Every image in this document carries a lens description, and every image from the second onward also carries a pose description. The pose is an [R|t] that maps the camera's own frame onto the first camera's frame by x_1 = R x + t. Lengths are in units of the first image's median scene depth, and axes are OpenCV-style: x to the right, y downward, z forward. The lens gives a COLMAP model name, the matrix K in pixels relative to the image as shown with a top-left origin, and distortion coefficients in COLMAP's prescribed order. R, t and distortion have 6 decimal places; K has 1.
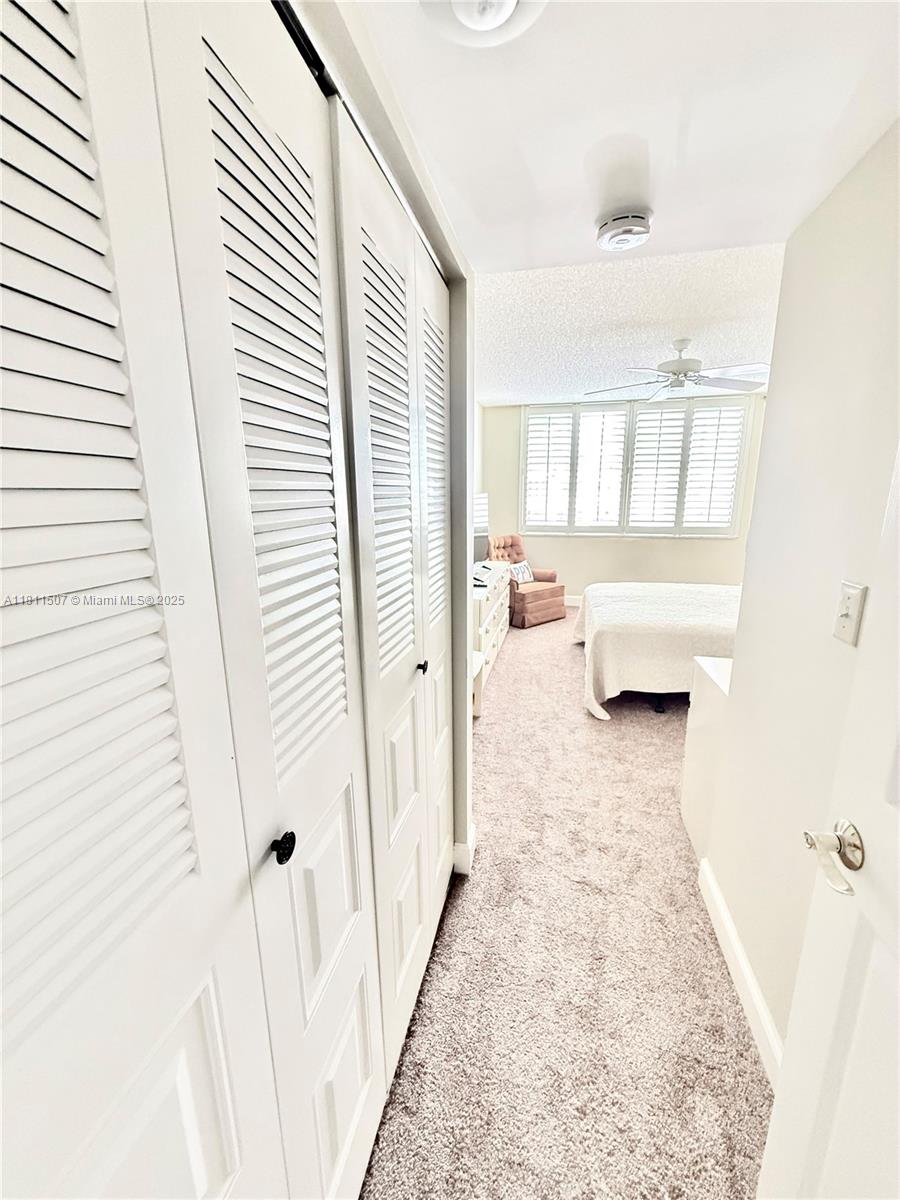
lens RADIAL K [[478.2, 0, 449.5], [0, 478.2, 599.7], [0, 0, 1]] dist [0.002379, 0.000016]
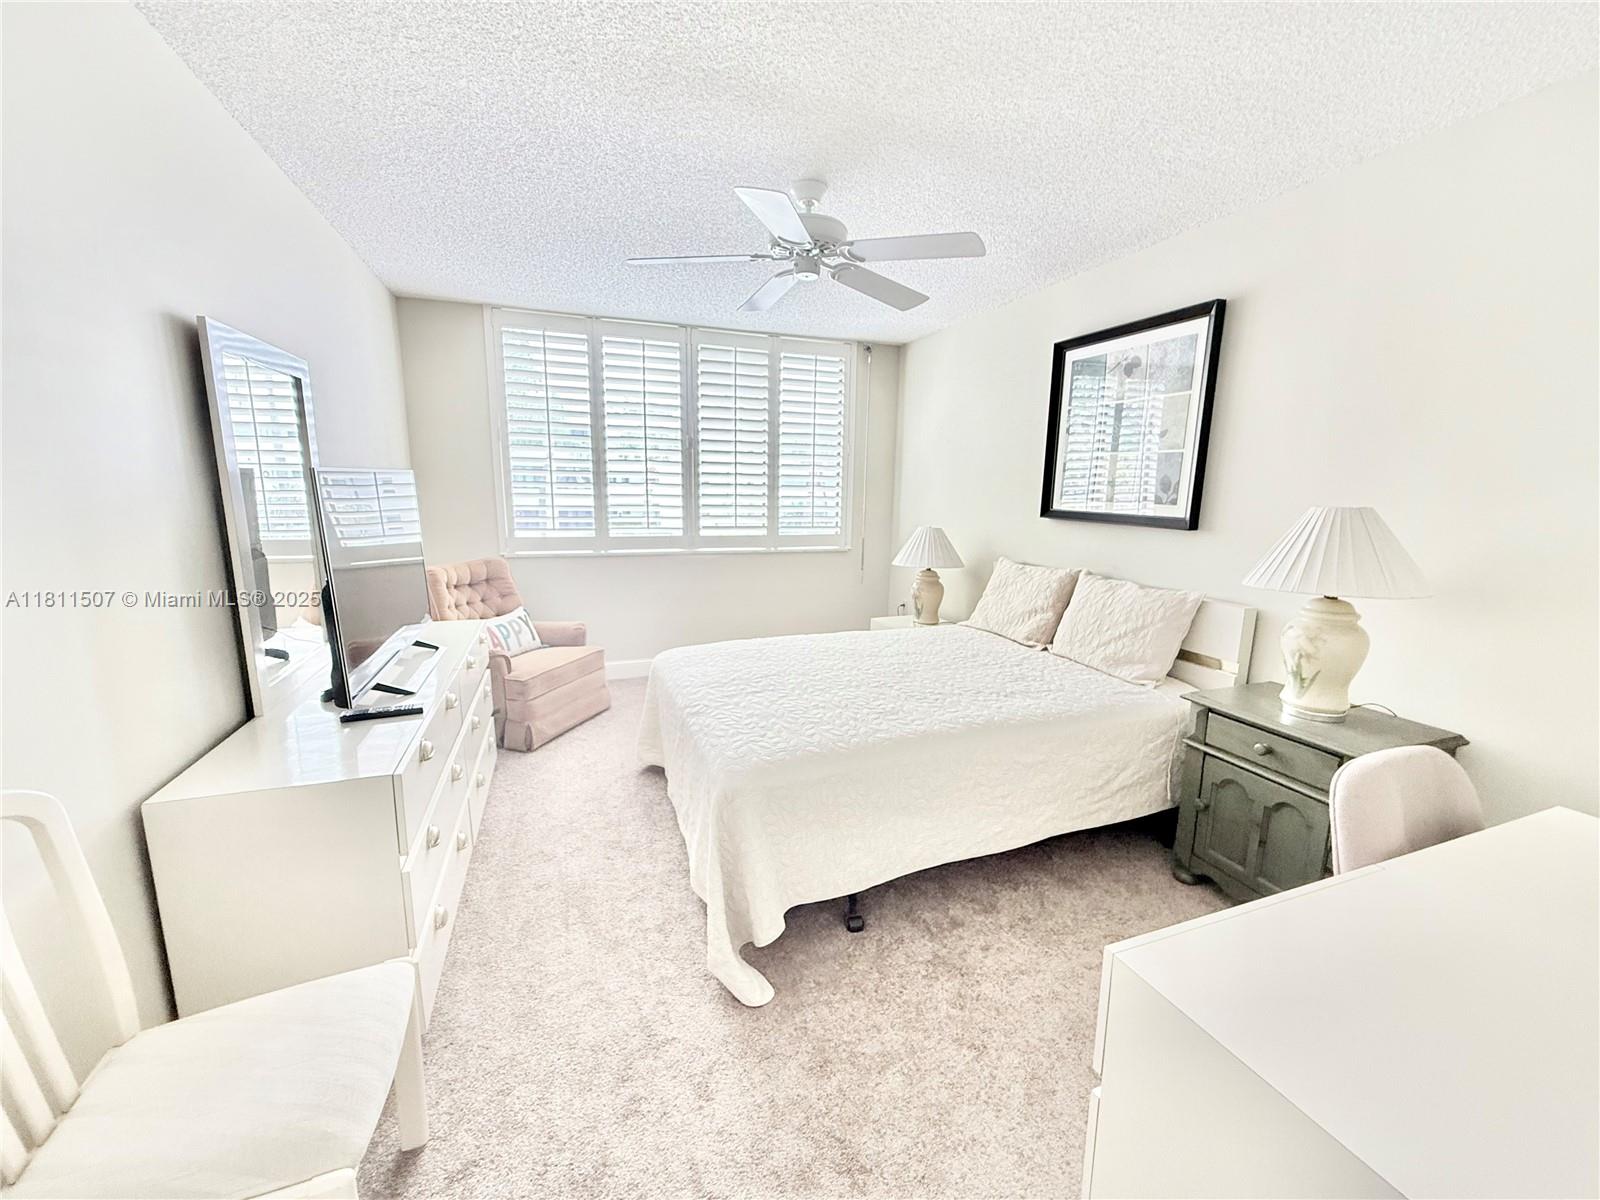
lens RADIAL K [[637.6, 0, 797.0], [0, 637.6, 601.4], [0, 0, 1]] dist [0.002379, 0.000016]
pose [[0.839172, -0.077419, 0.538327, 0.045178], [0.099145, 0.995007, -0.011455, -0.056993], [-0.534753, 0.062985, 0.842658, 0.299558]]
